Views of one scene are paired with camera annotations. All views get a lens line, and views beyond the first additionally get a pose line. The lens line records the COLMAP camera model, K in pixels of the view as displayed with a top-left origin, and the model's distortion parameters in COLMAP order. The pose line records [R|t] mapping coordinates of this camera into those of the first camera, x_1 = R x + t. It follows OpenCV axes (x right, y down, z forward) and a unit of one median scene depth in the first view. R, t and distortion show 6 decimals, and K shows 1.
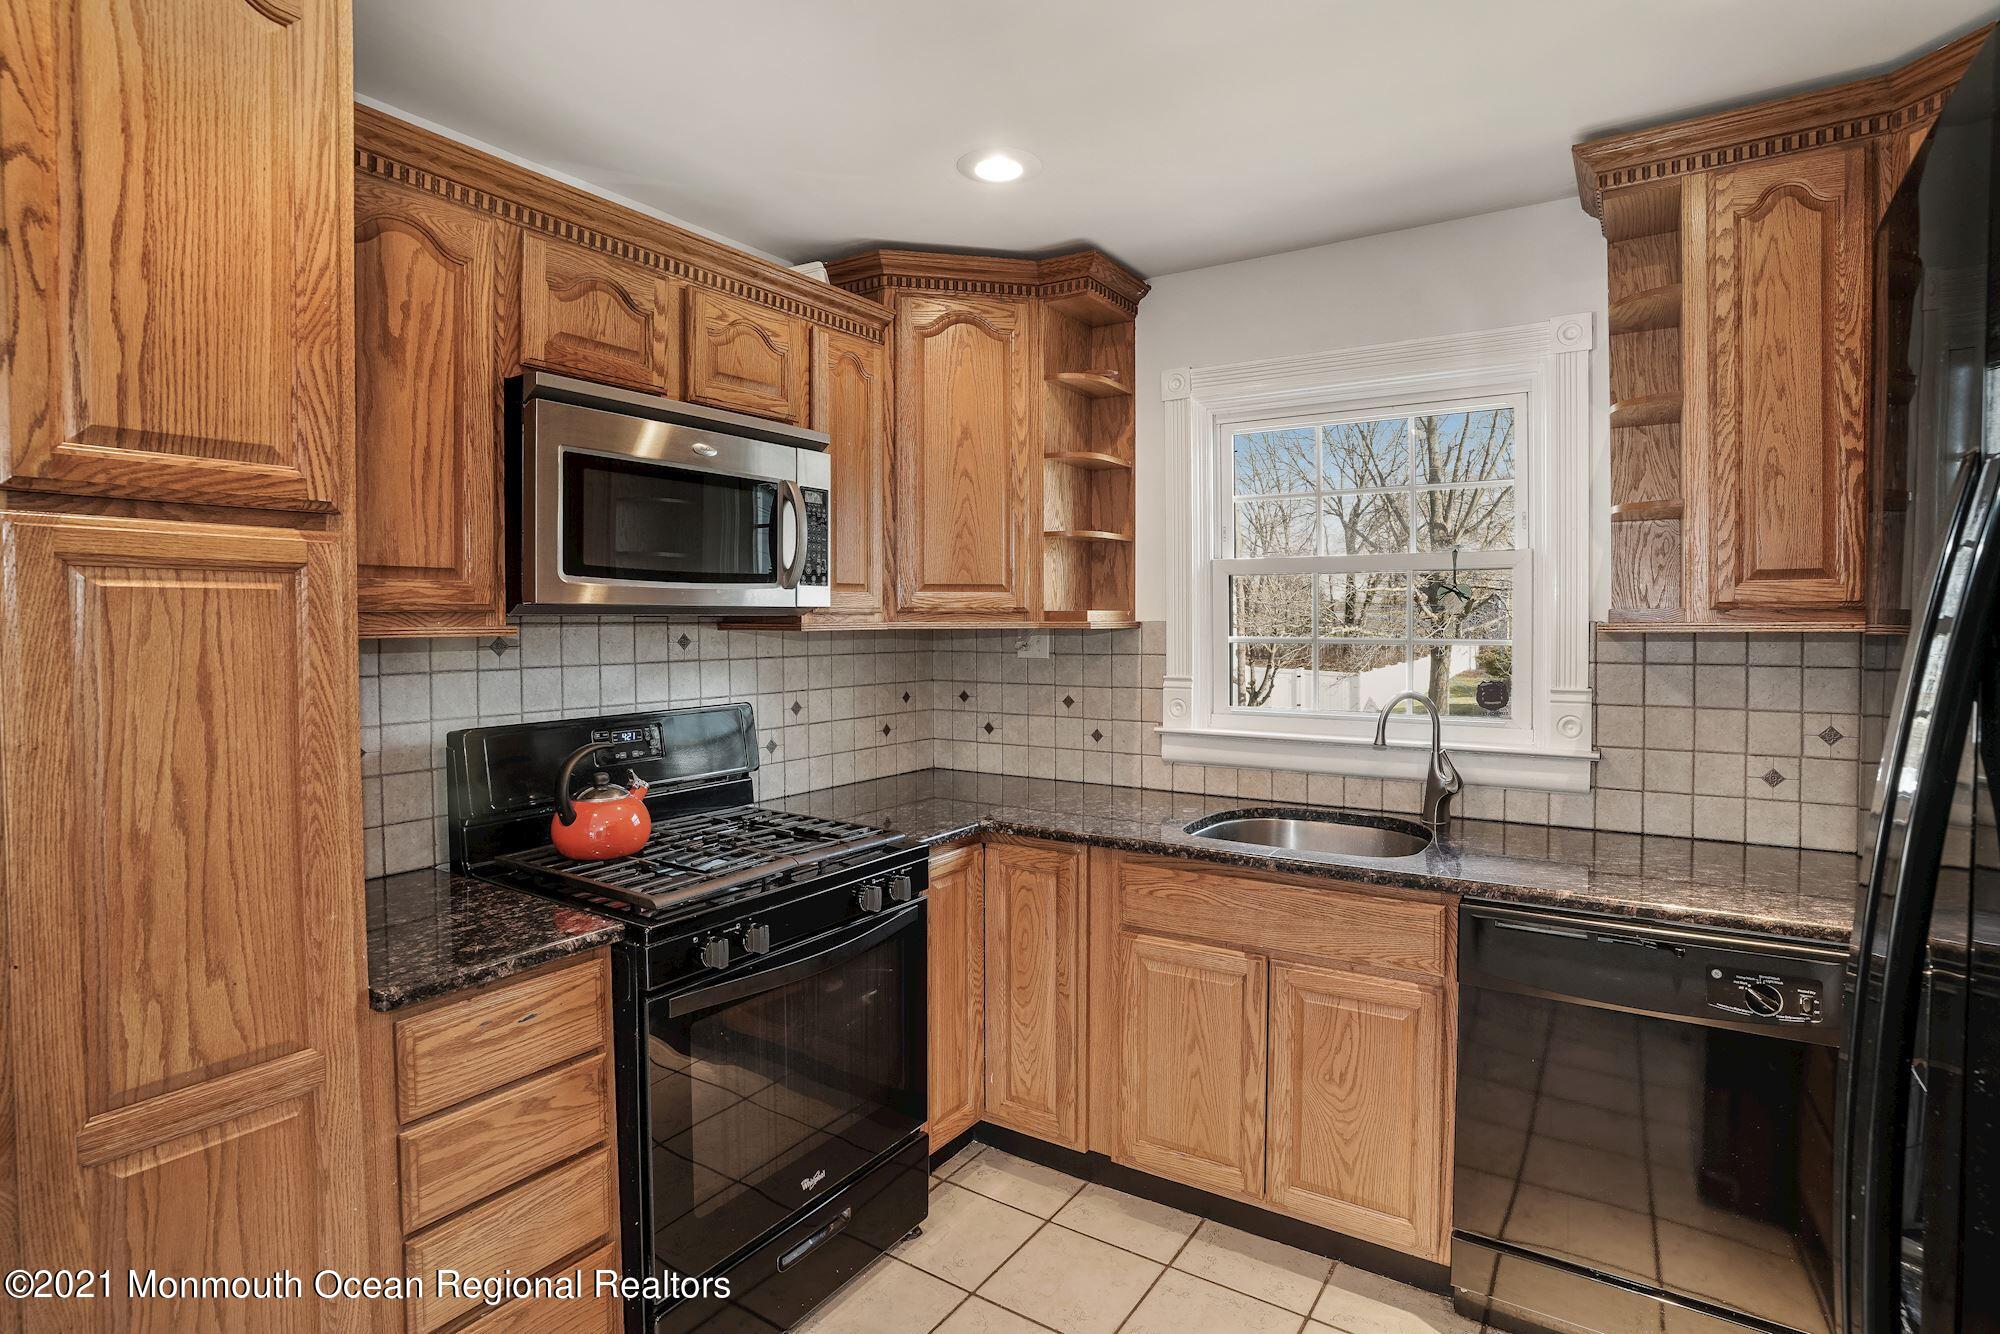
lens RADIAL K [[1017.7, 0, 1000.0], [0, 1017.7, 667.0], [0, 0, 1]] dist [-0.074723, 0.047359]
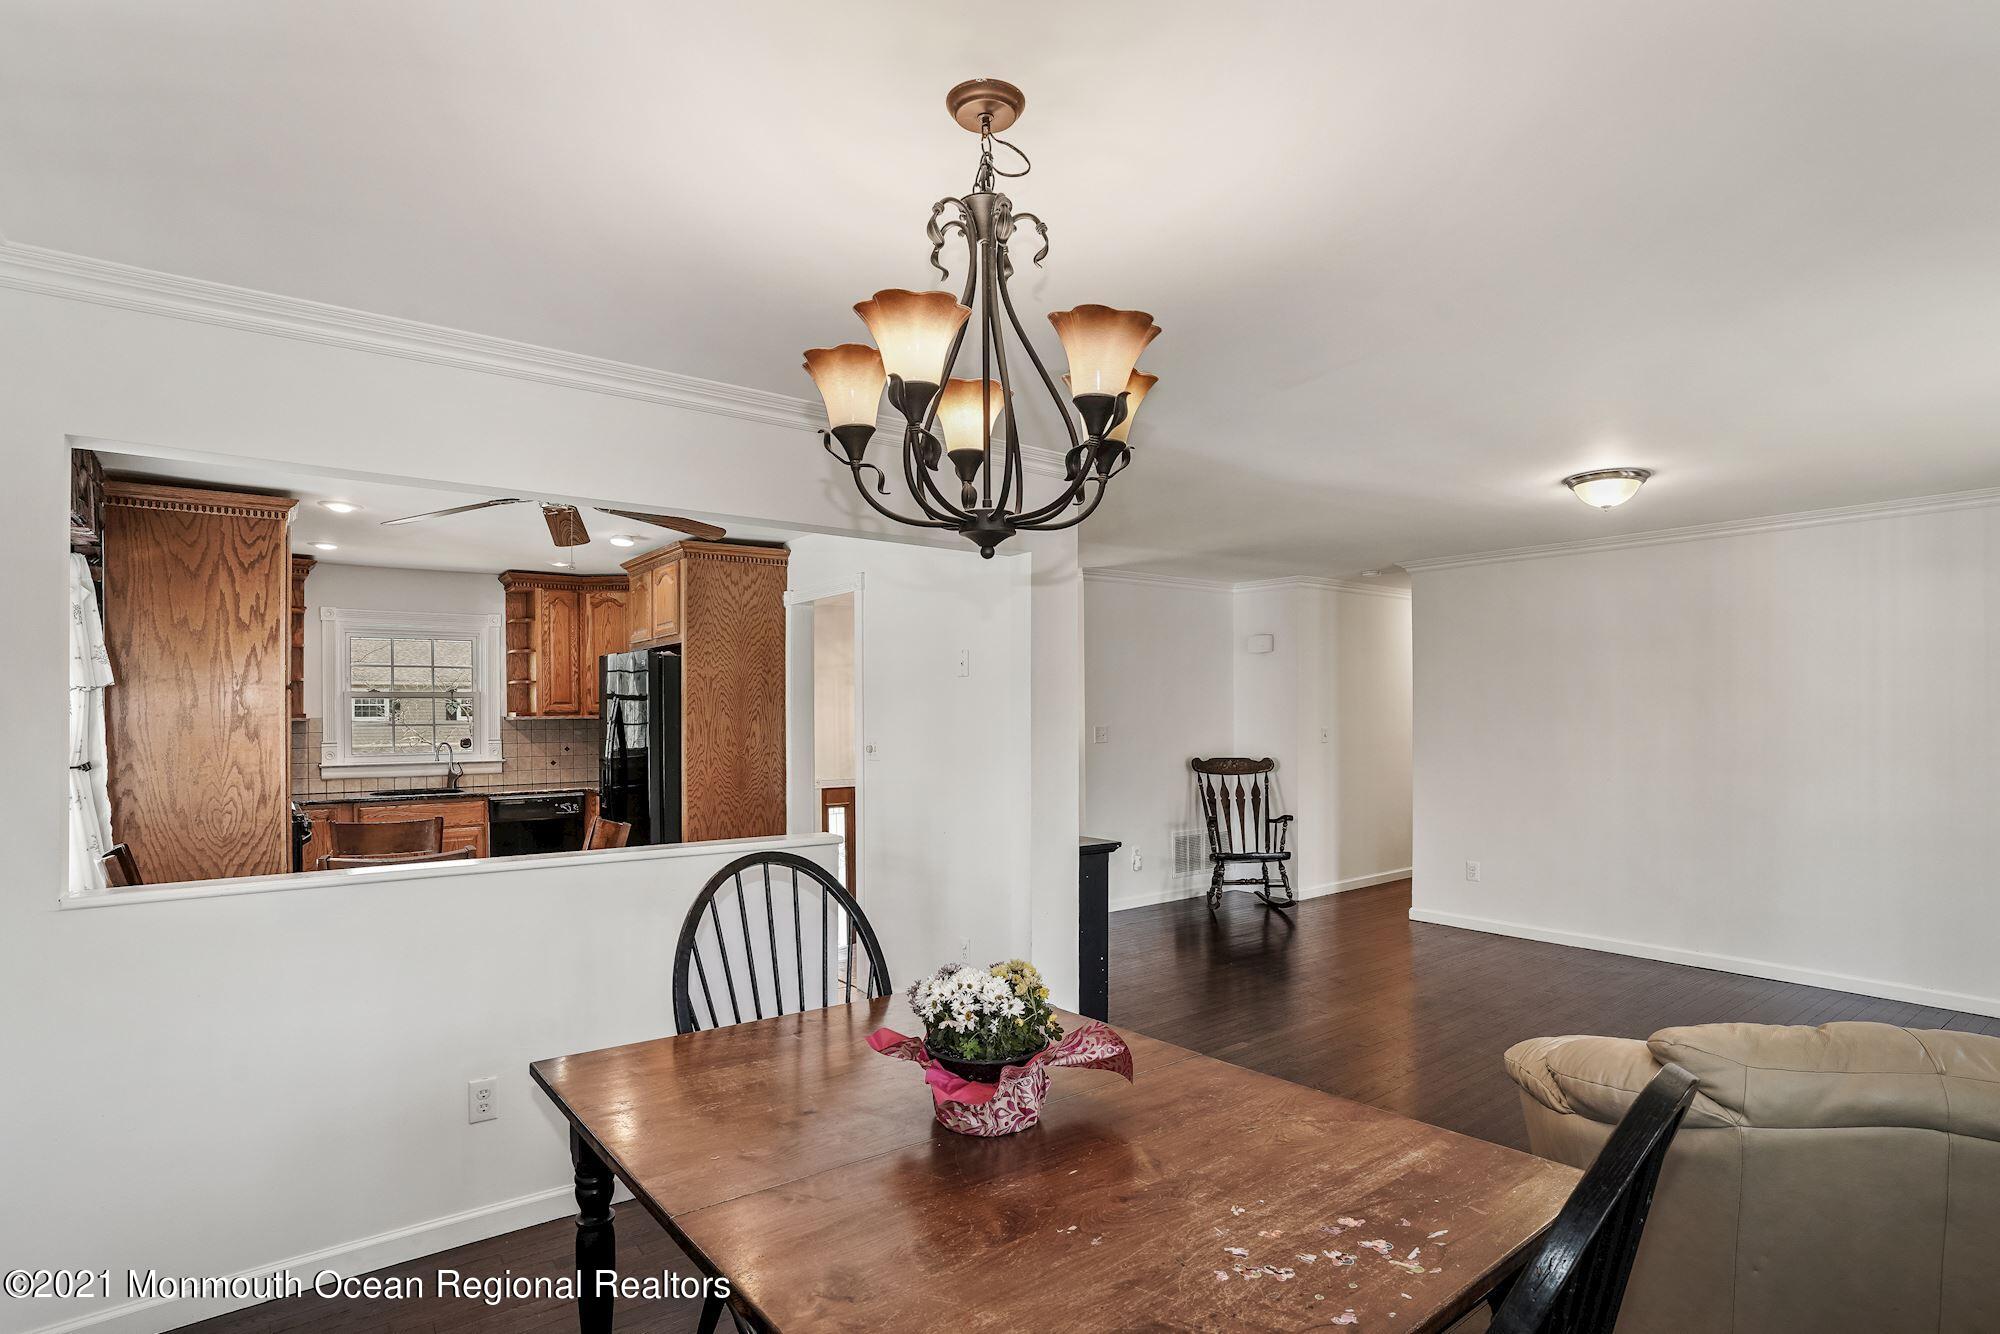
lens RADIAL K [[1007.2, 0, 1006.6], [0, 1007.2, 685.8], [0, 0, 1]] dist [-0.063779, 0.032284]
pose [[0.337367, 0.011584, 0.941302, -1.767544], [0.043480, 0.998665, -0.027873, 0.014038], [-0.940369, 0.050331, 0.336413, -1.494249]]
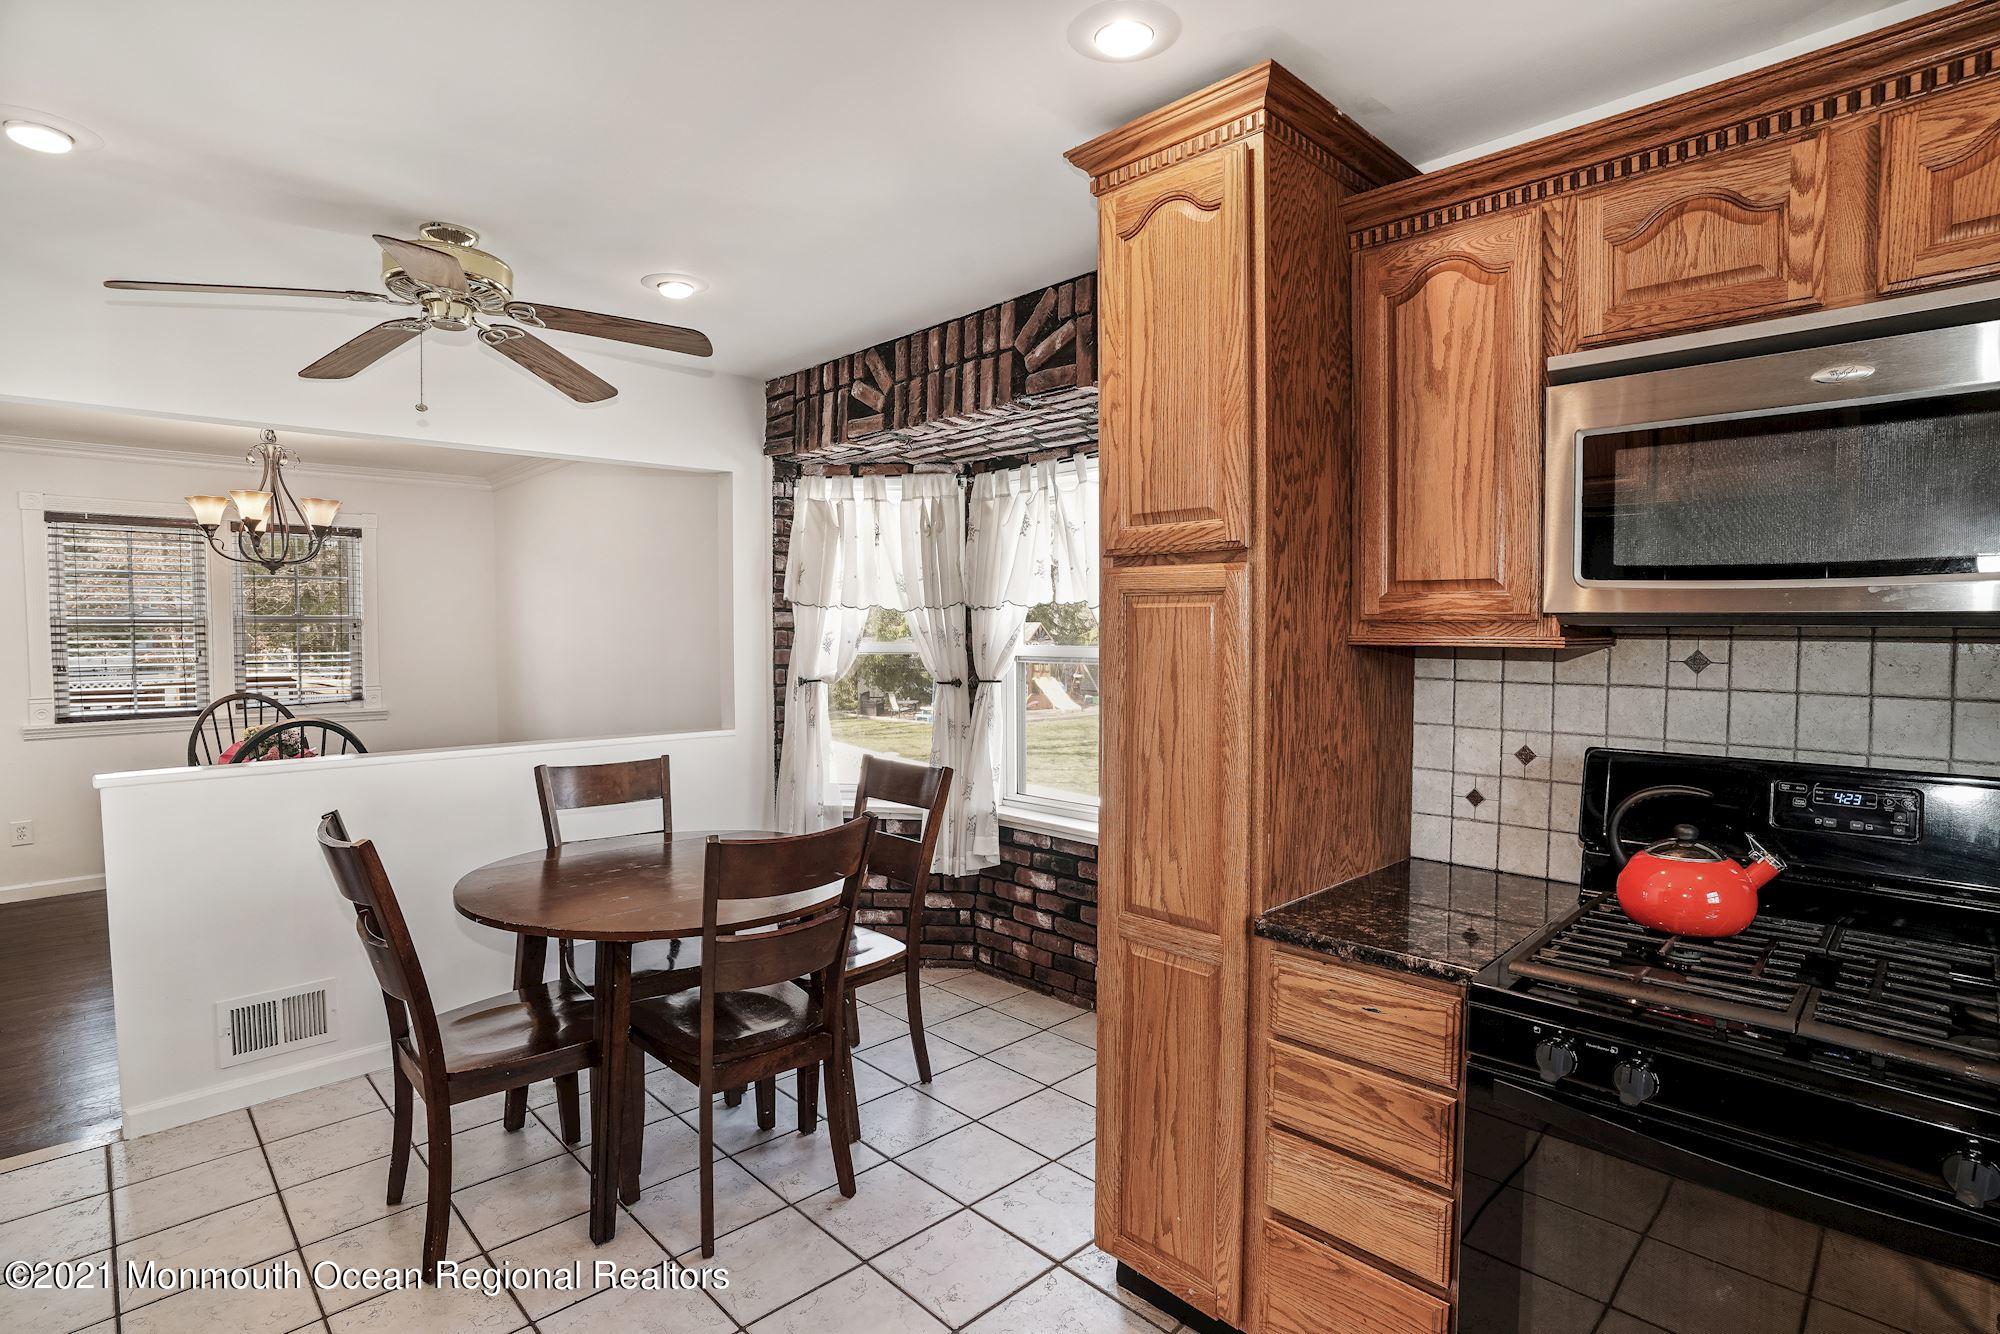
lens RADIAL K [[1007.2, 0, 1006.6], [0, 1007.2, 685.8], [0, 0, 1]] dist [-0.063779, 0.032284]
pose [[-0.212433, 0.059554, -0.975359, 0.417407], [-0.048767, 0.996251, 0.071451, -0.029736], [0.975958, 0.062743, -0.208733, 0.566446]]
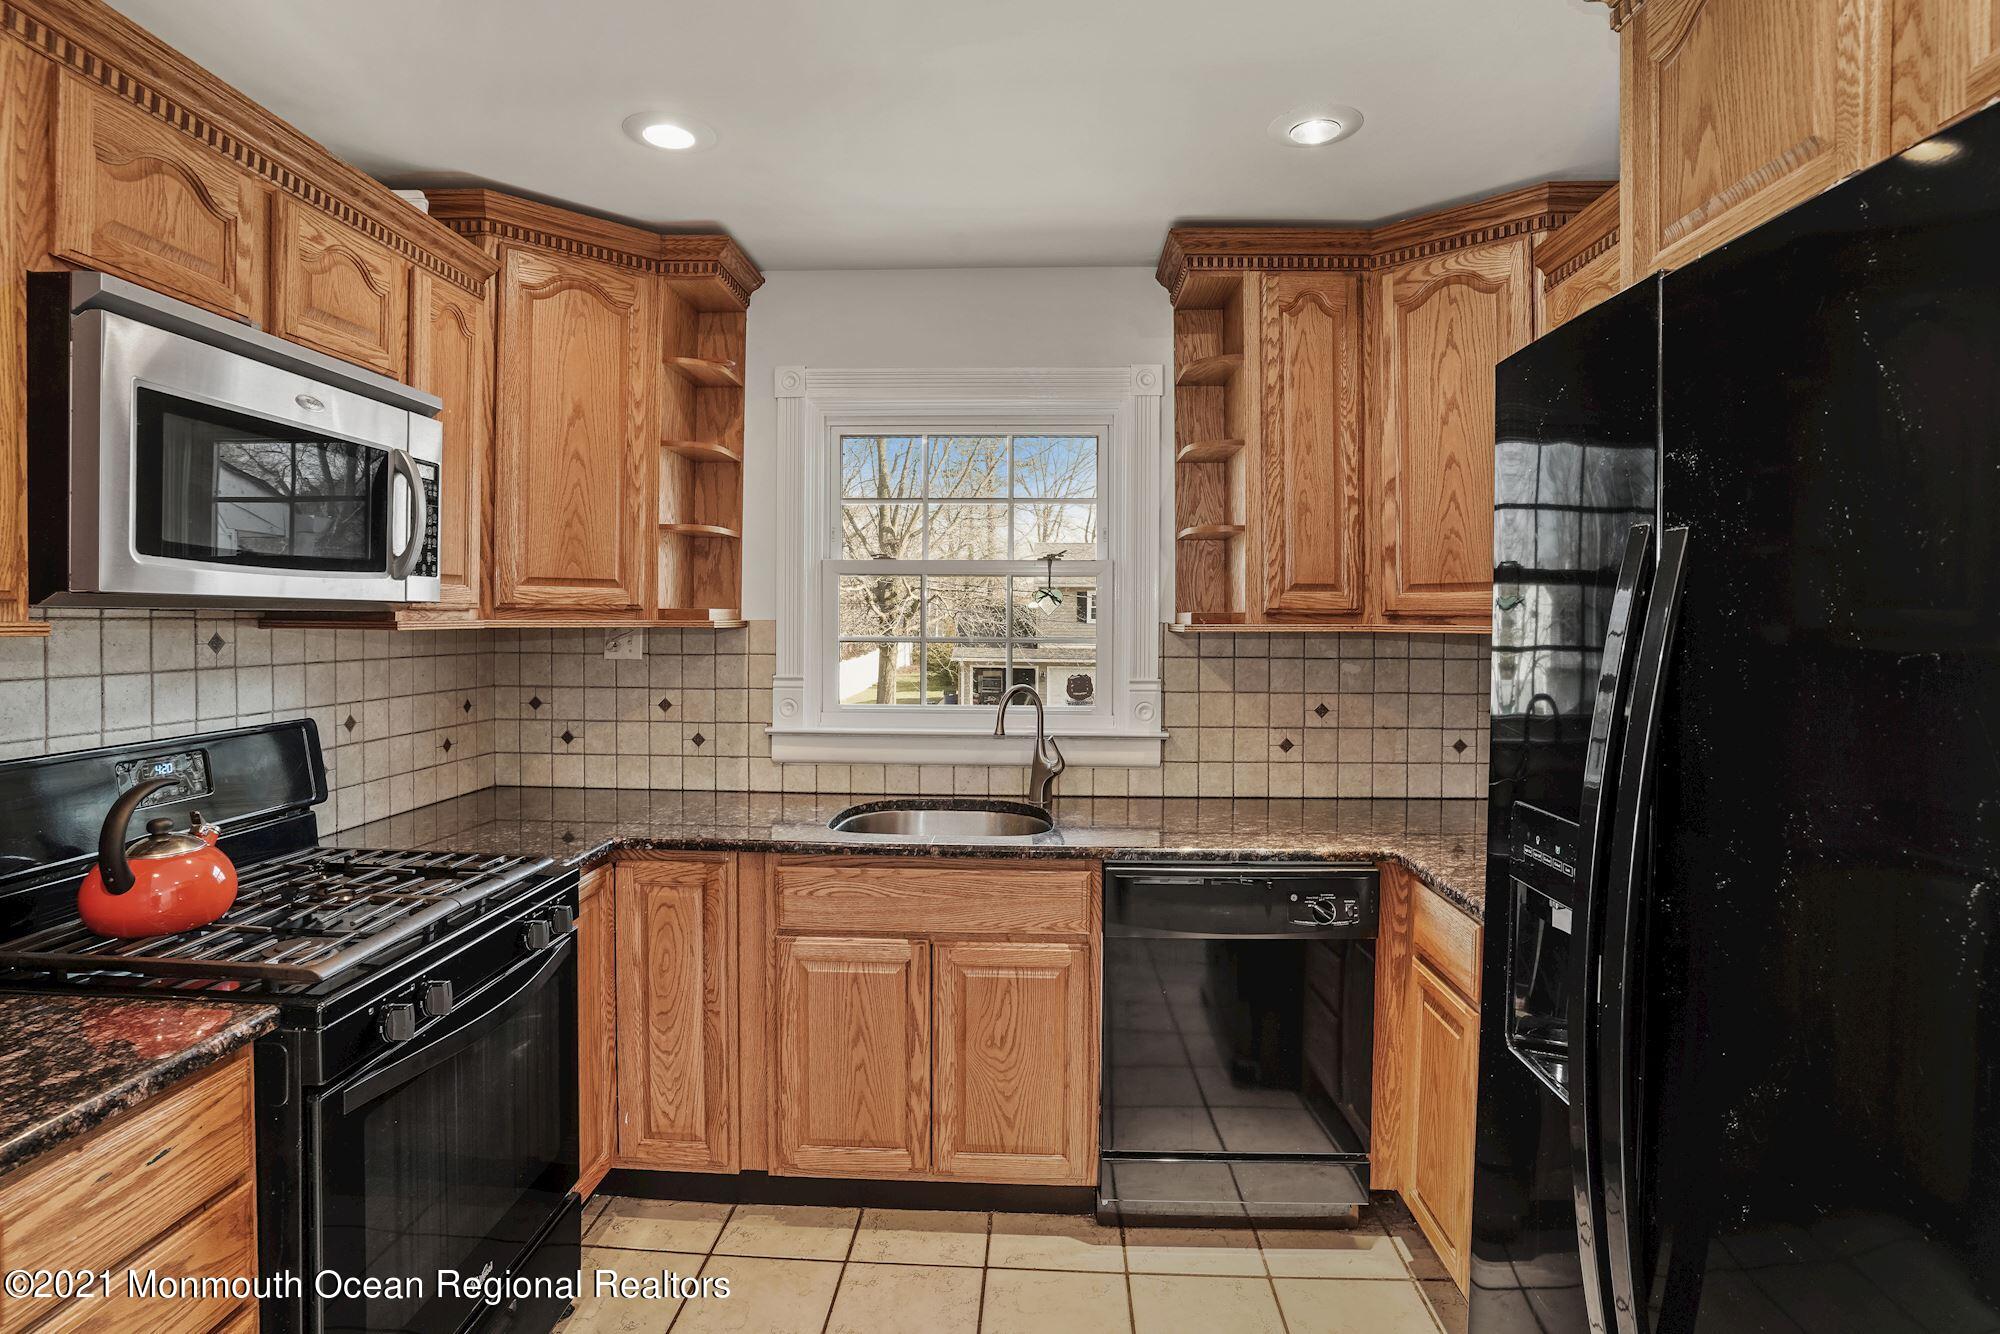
lens RADIAL K [[1039.9, 0, 995.9], [0, 1039.9, 660.4], [0, 0, 1]] dist [-0.066060, 0.036717]
pose [[0.861529, -0.012462, 0.507555, -0.217339], [0.015337, 0.999881, -0.001483, -0.001783], [-0.507476, 0.009062, 0.861618, 0.029977]]
